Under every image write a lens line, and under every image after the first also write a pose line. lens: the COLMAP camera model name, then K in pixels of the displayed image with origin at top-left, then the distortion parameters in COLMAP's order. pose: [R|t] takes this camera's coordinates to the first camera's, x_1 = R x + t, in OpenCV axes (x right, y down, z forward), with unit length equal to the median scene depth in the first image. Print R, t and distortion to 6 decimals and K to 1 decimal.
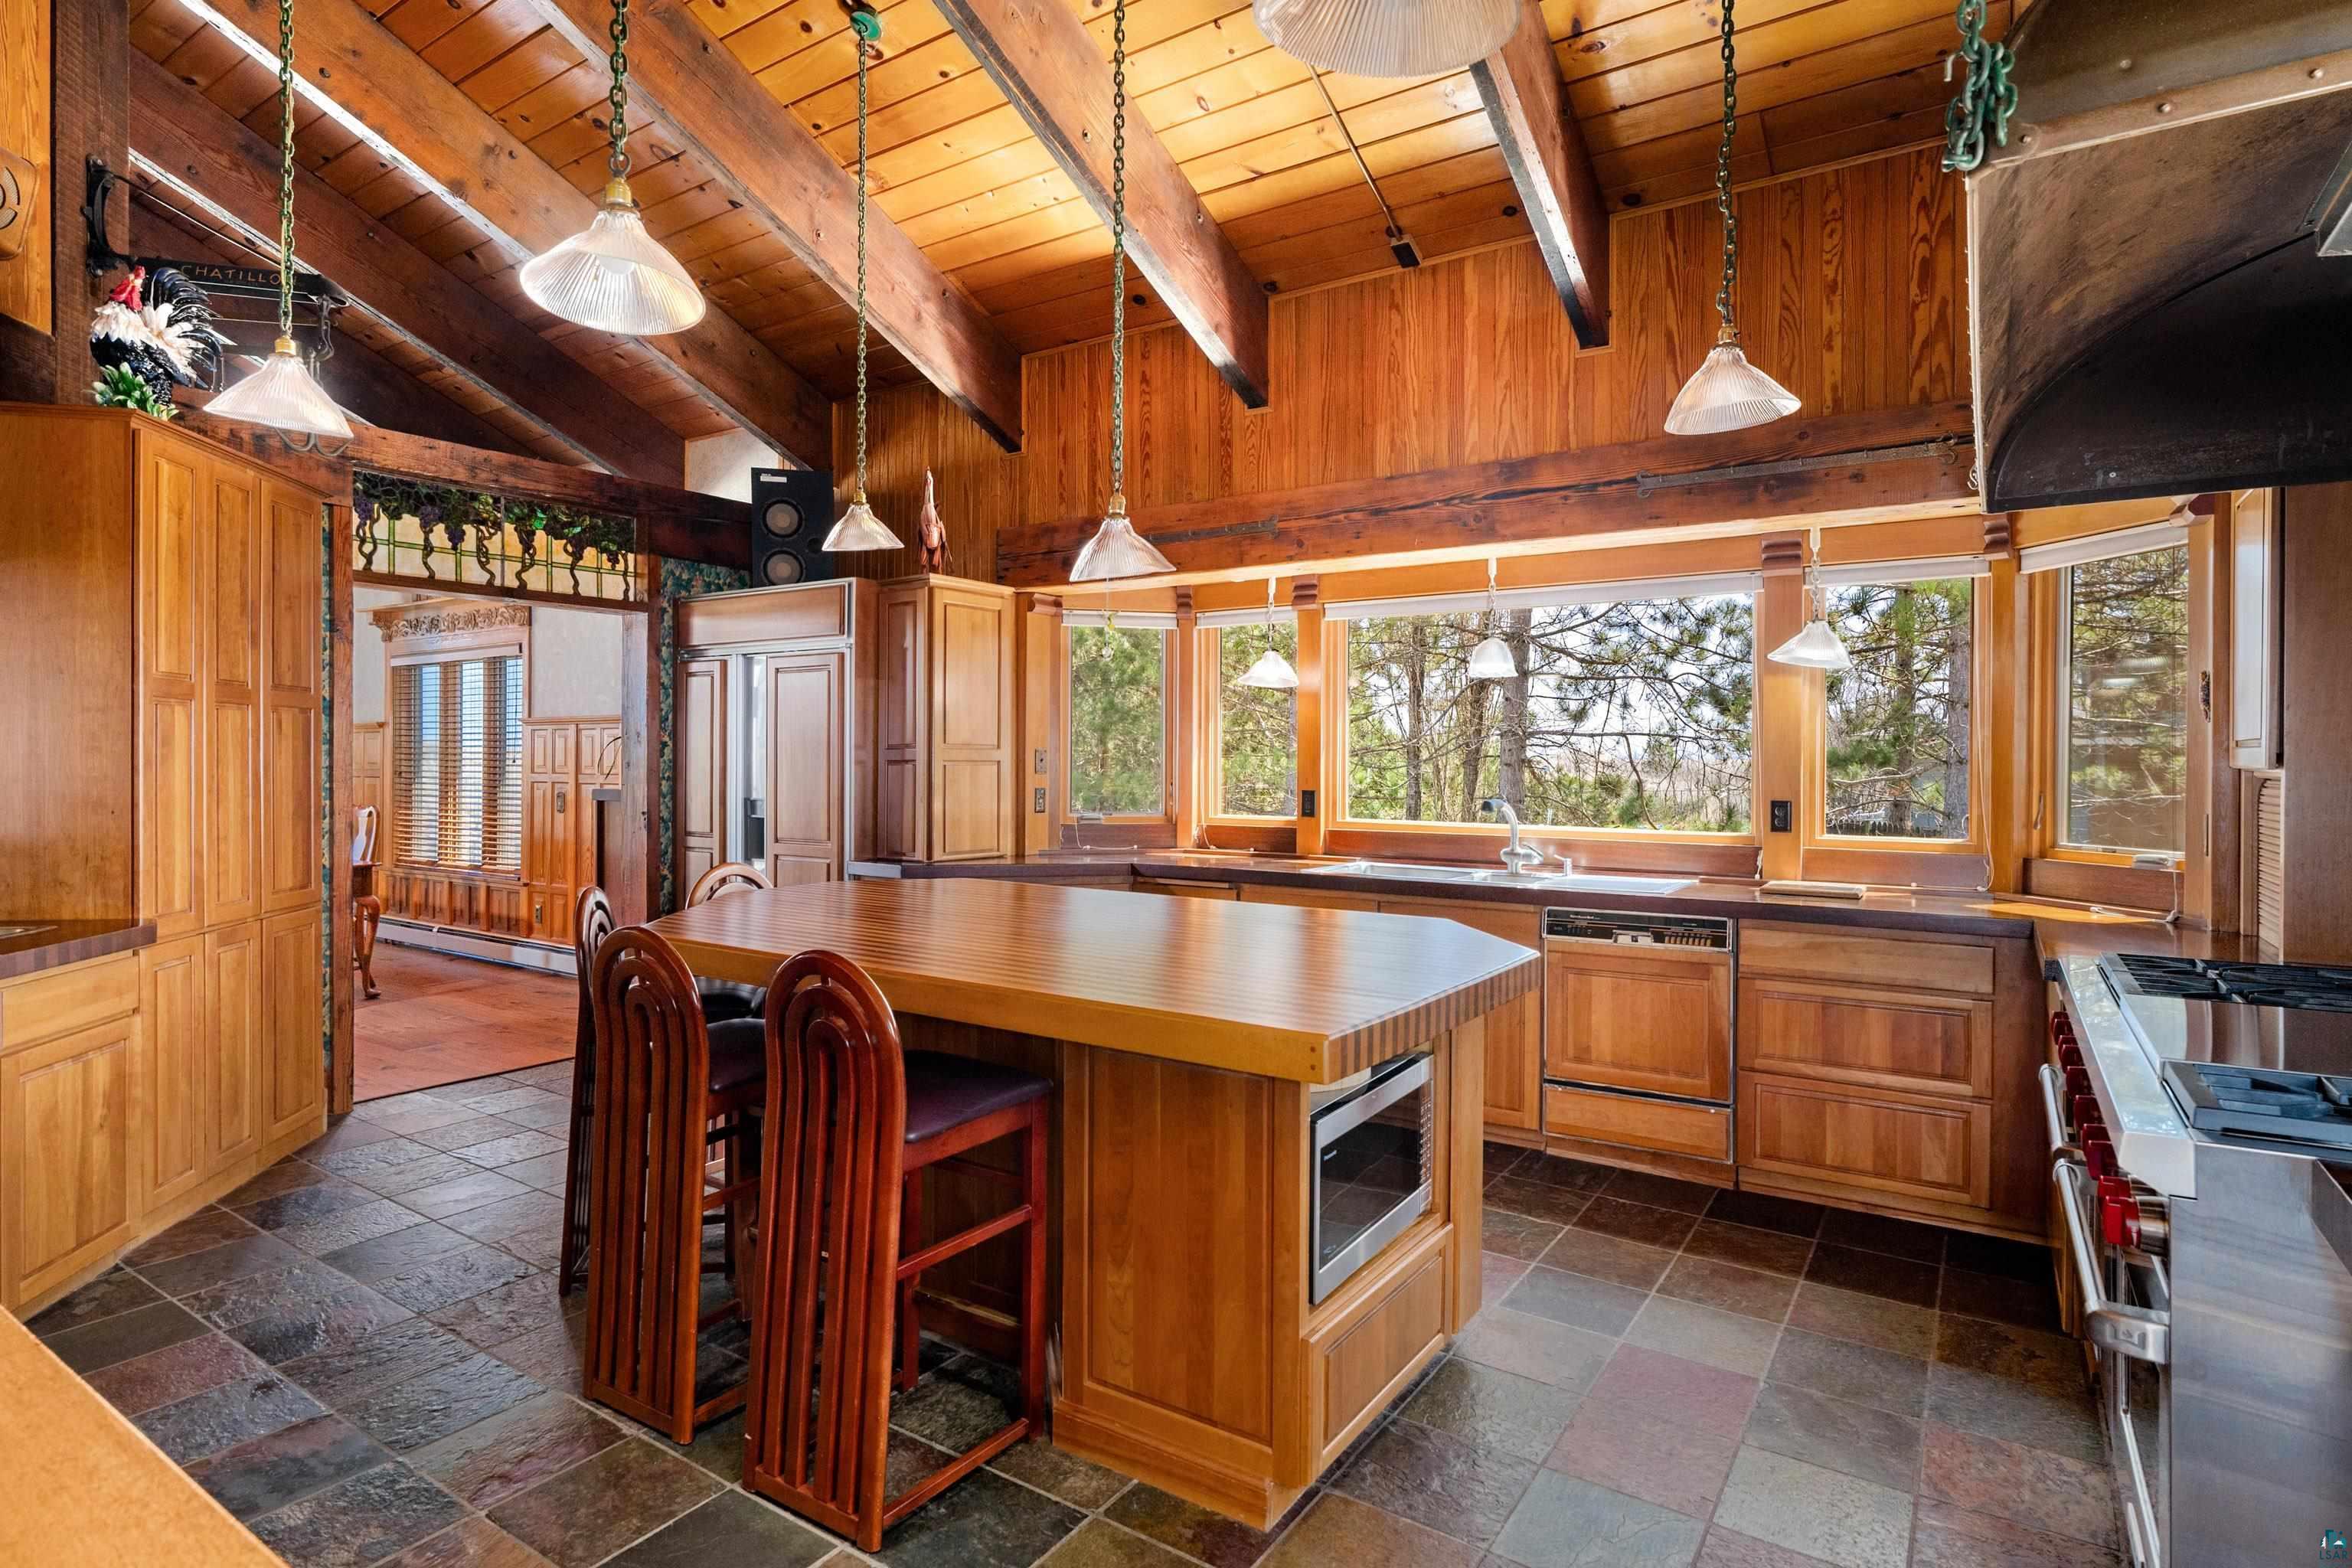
lens RADIAL K [[1200.9, 0, 1176.2], [0, 1200.9, 774.3], [0, 0, 1]] dist [0.001337, 0.000113]
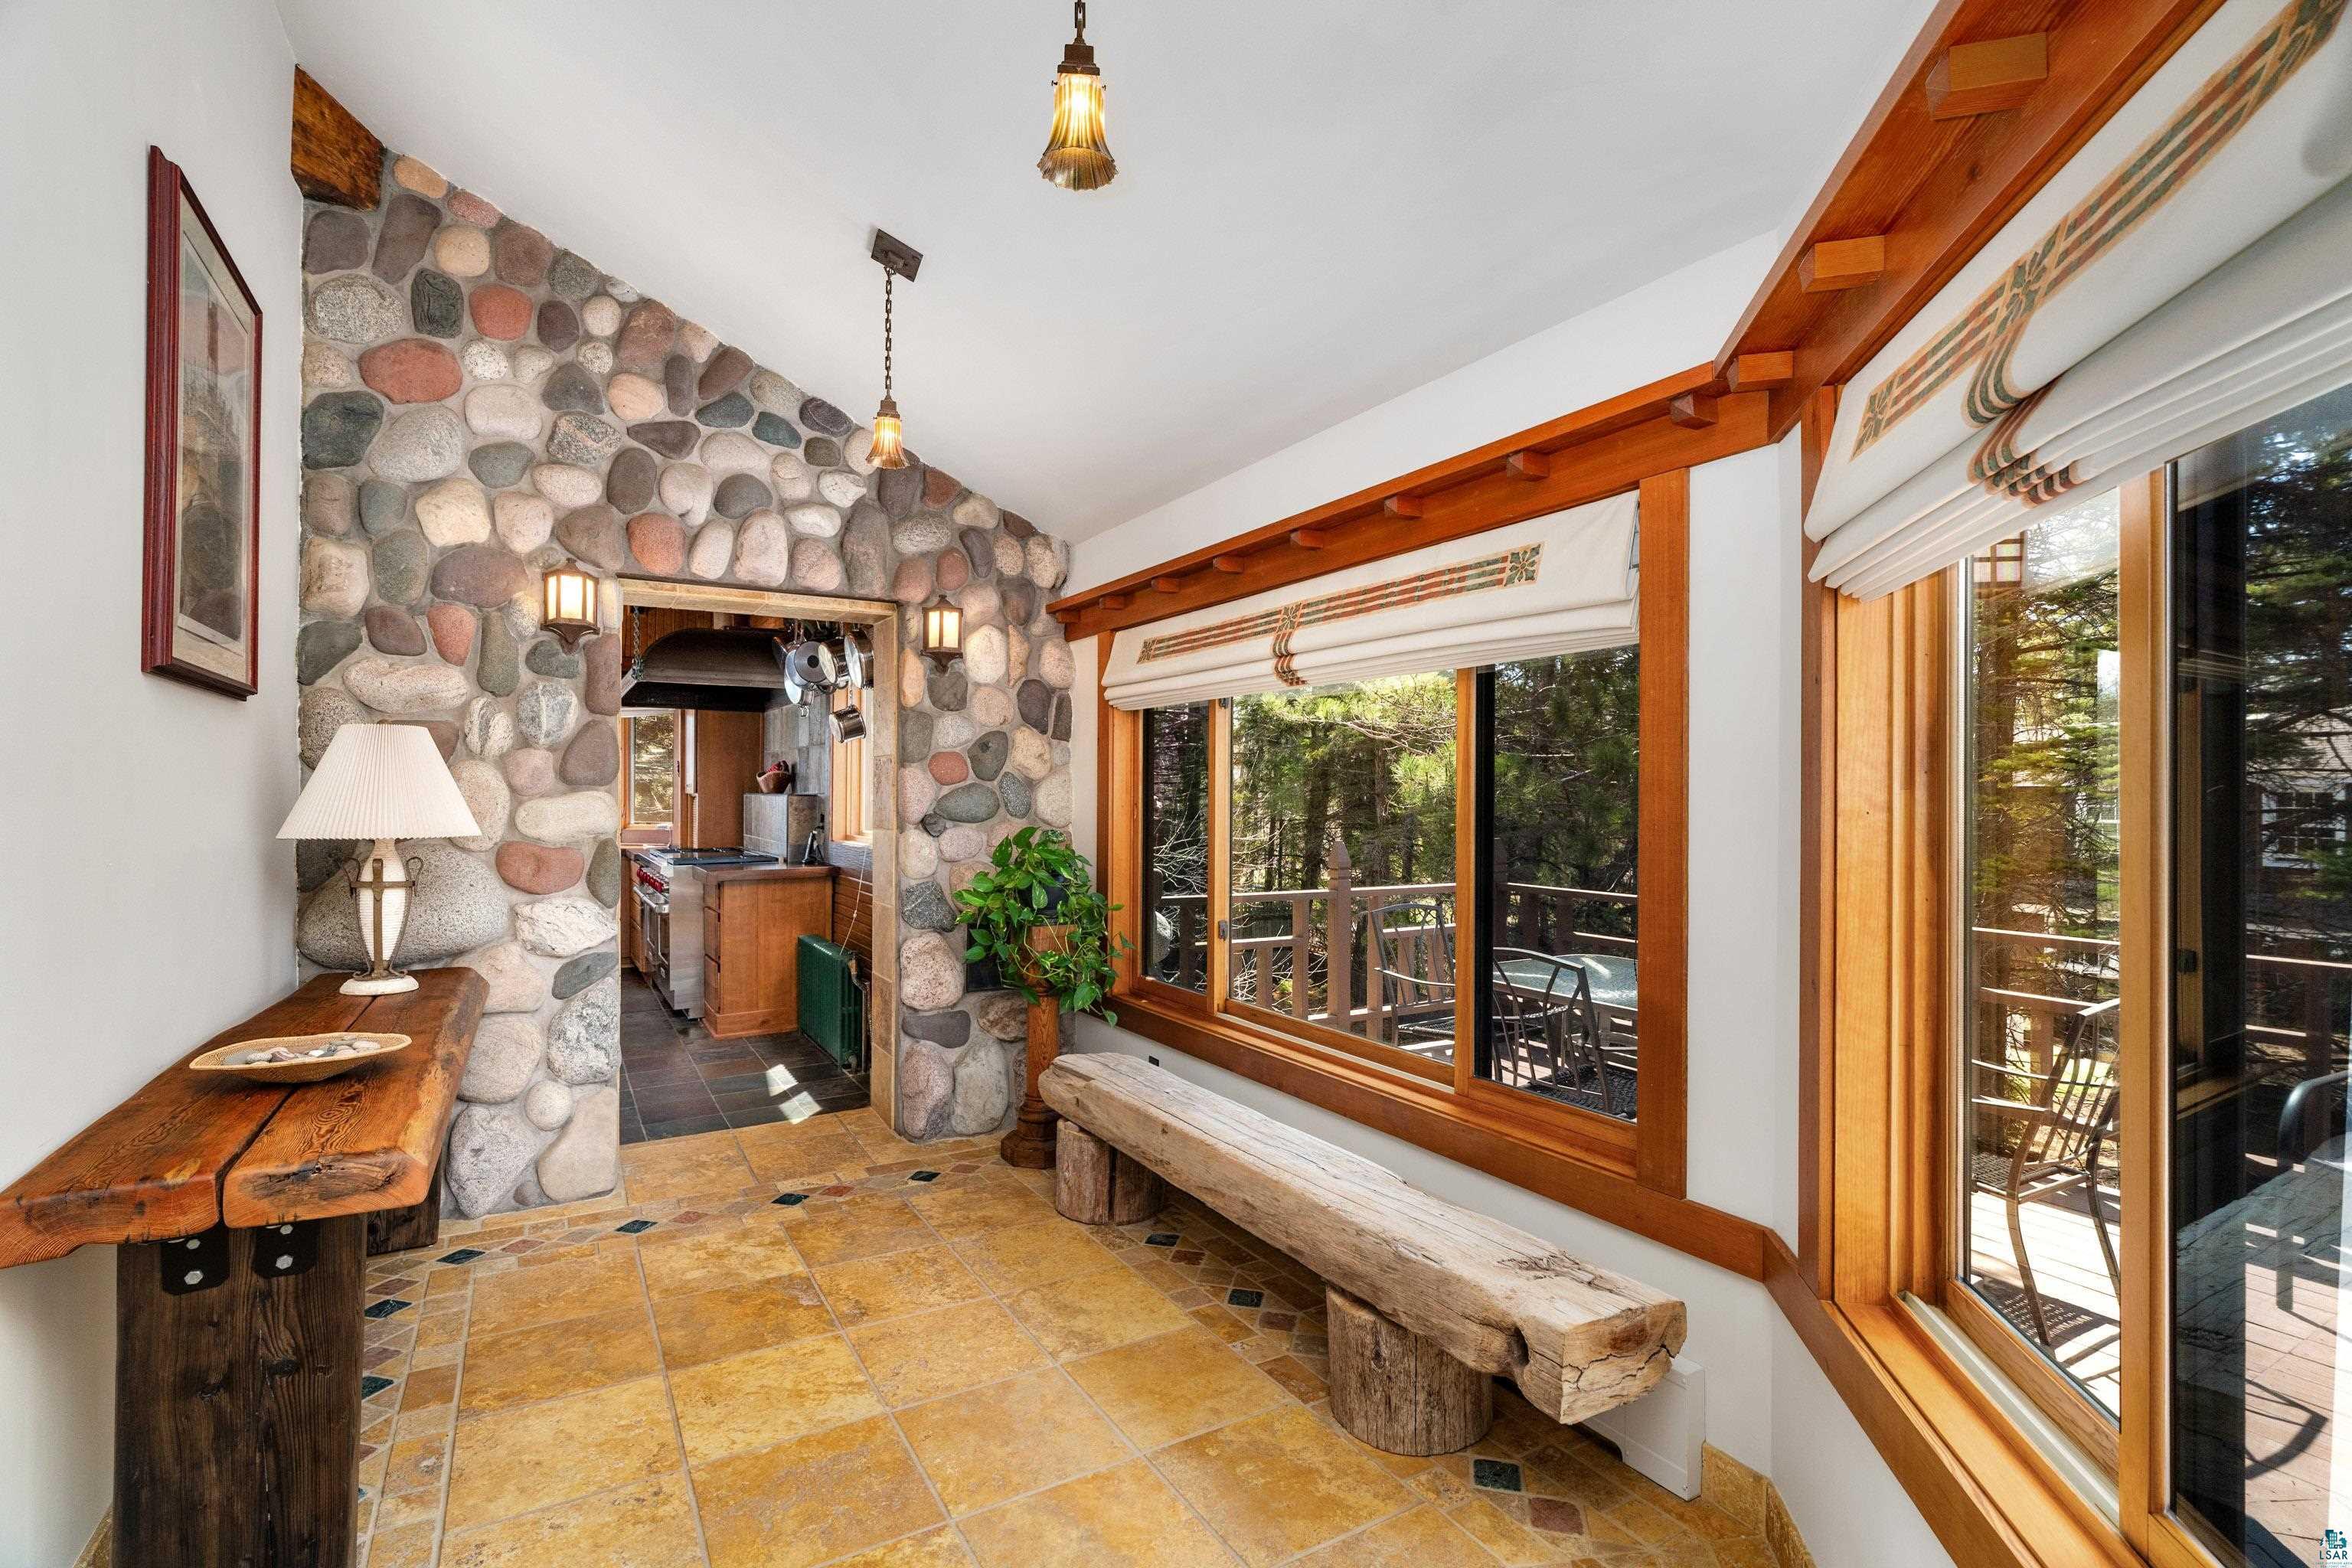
lens RADIAL K [[1081.5, 0, 1172.4], [0, 1081.5, 788.6], [0, 0, 1]] dist [-0.000656, 0.000021]
pose [[0.426464, 0.003698, 0.904497, -0.405493], [0.002534, 0.999983, -0.005284, -0.002743], [-0.904501, 0.004545, 0.426448, -0.485592]]
